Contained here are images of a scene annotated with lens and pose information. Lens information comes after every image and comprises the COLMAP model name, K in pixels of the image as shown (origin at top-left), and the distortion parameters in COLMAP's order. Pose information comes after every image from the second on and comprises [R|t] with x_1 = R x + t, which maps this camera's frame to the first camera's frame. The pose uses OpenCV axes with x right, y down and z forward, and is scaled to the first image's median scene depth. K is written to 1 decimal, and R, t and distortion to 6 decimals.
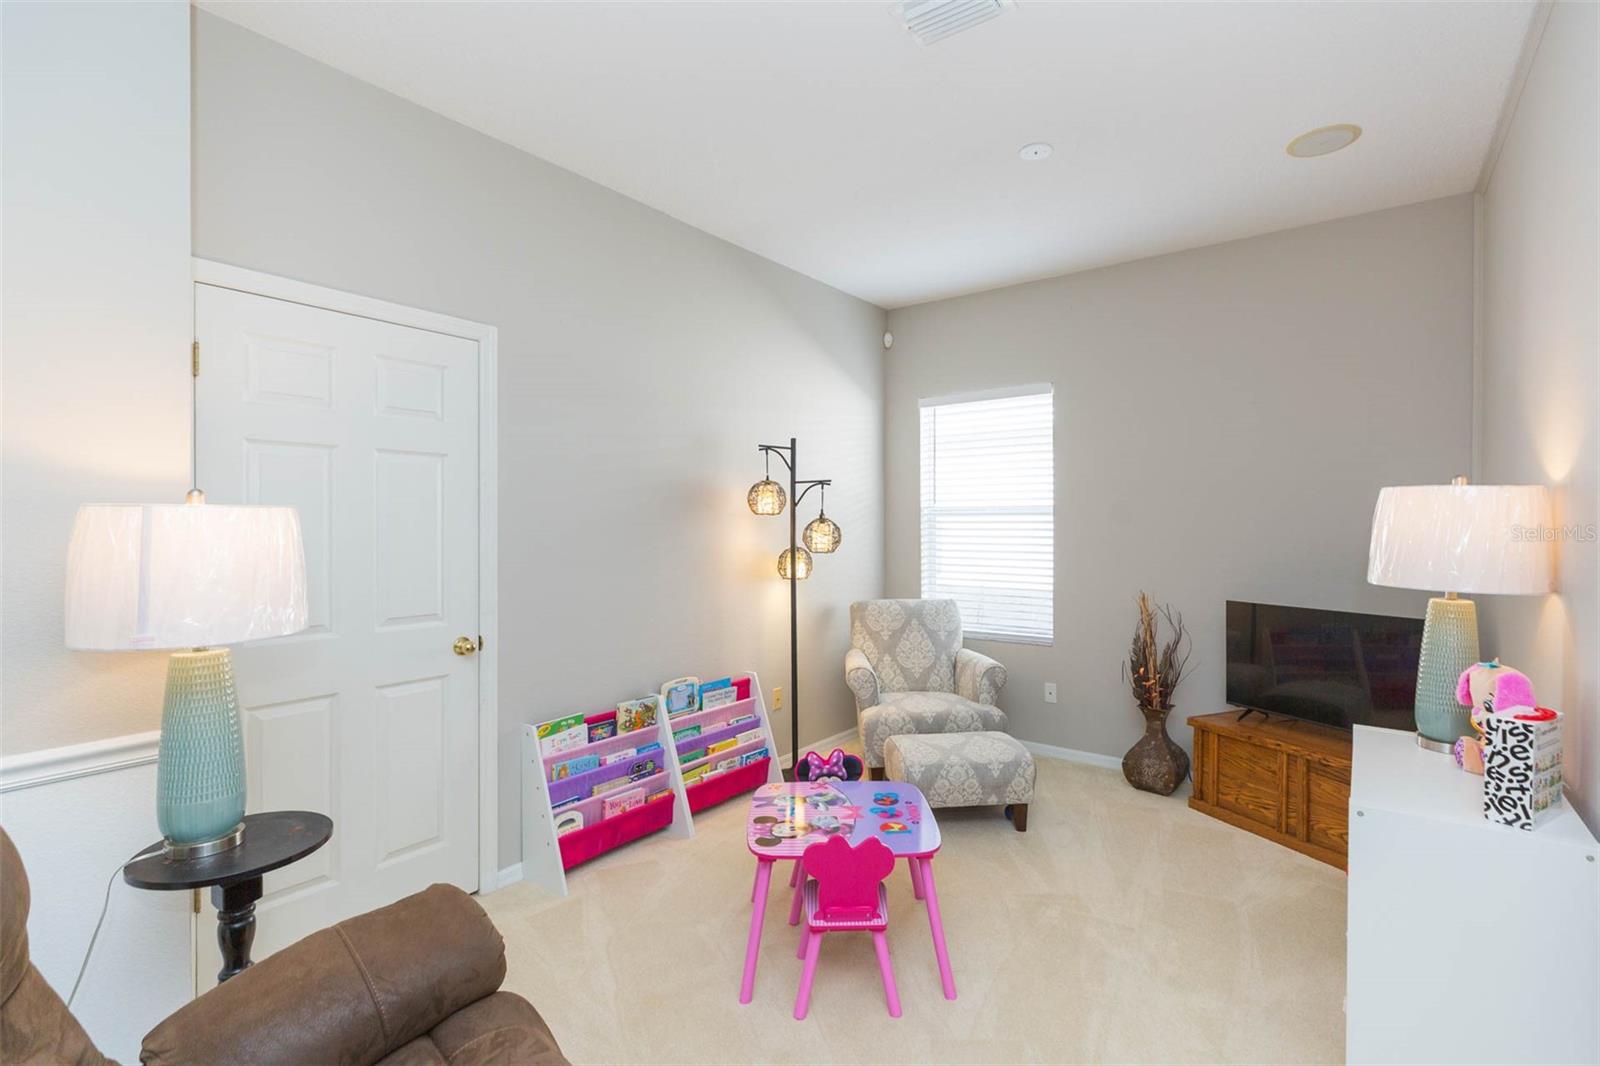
lens RADIAL K [[734.1, 0, 800.0], [0, 734.1, 533.0], [0, 0, 1]] dist [0.001106, -0.000199]
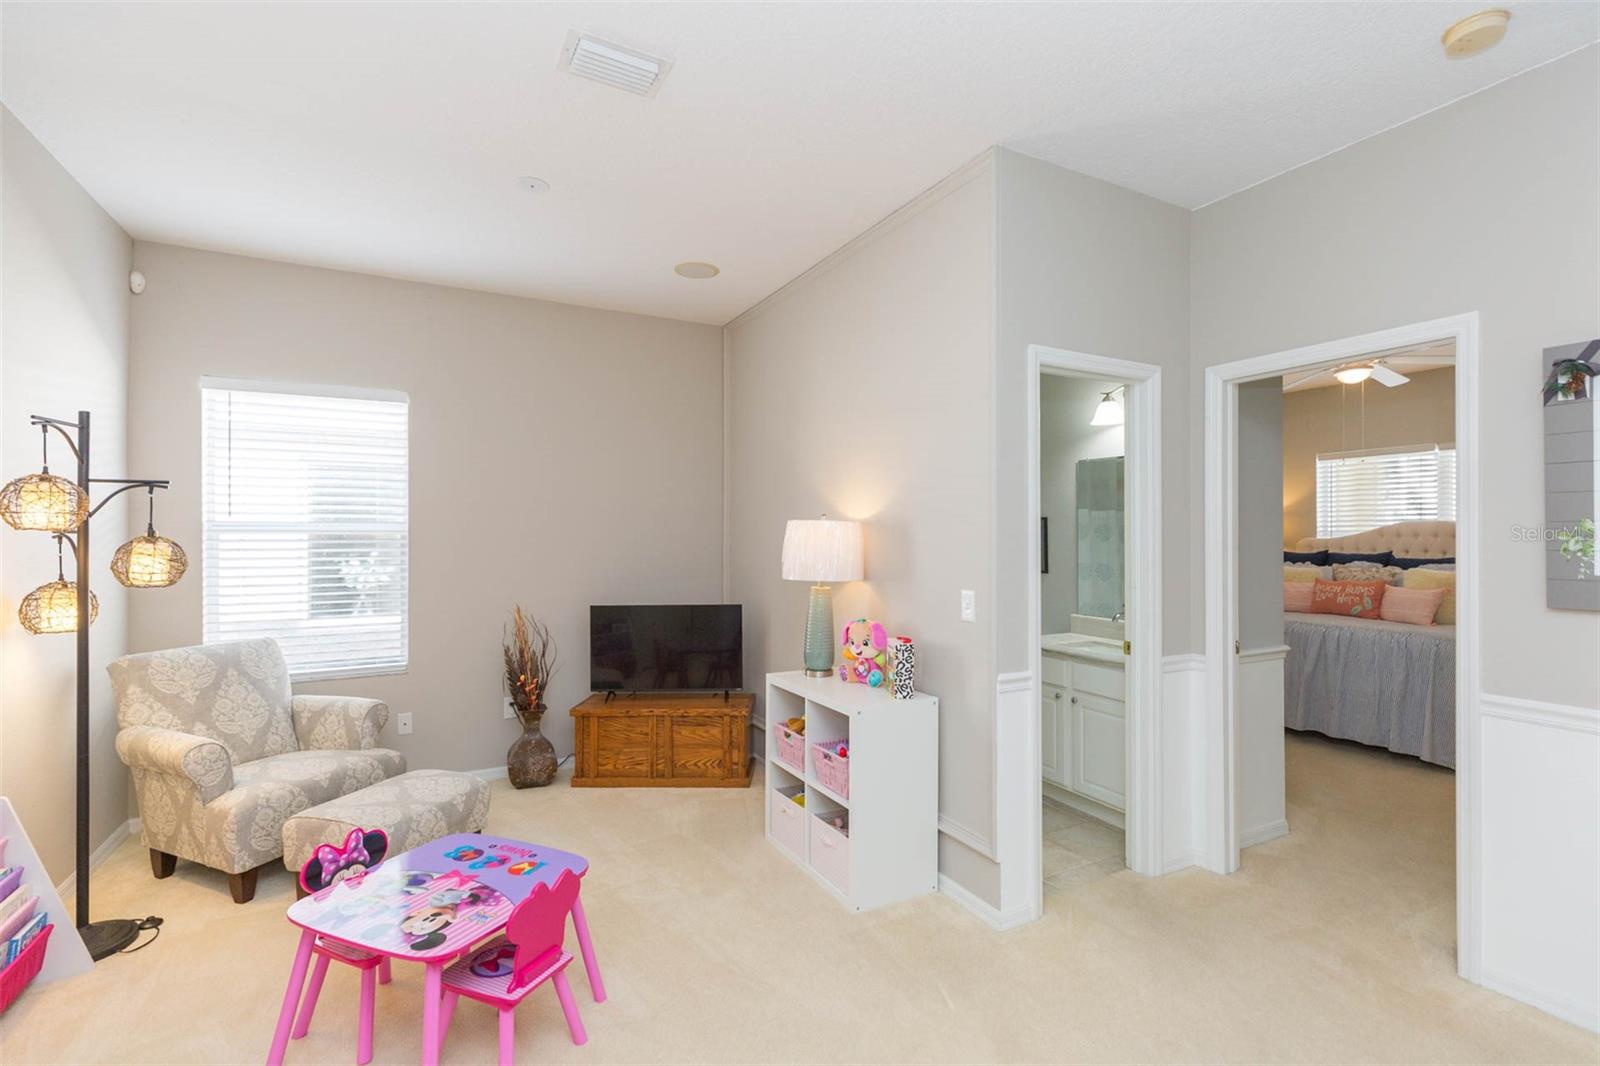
lens RADIAL K [[747.5, 0, 801.8], [0, 747.5, 539.3], [0, 0, 1]] dist [0.008807, 0.000001]
pose [[0.410325, -0.001188, 0.911938, -0.401331], [0.012815, 0.999908, -0.004464, -0.007148], [-0.911849, 0.013518, 0.410303, 0.183727]]
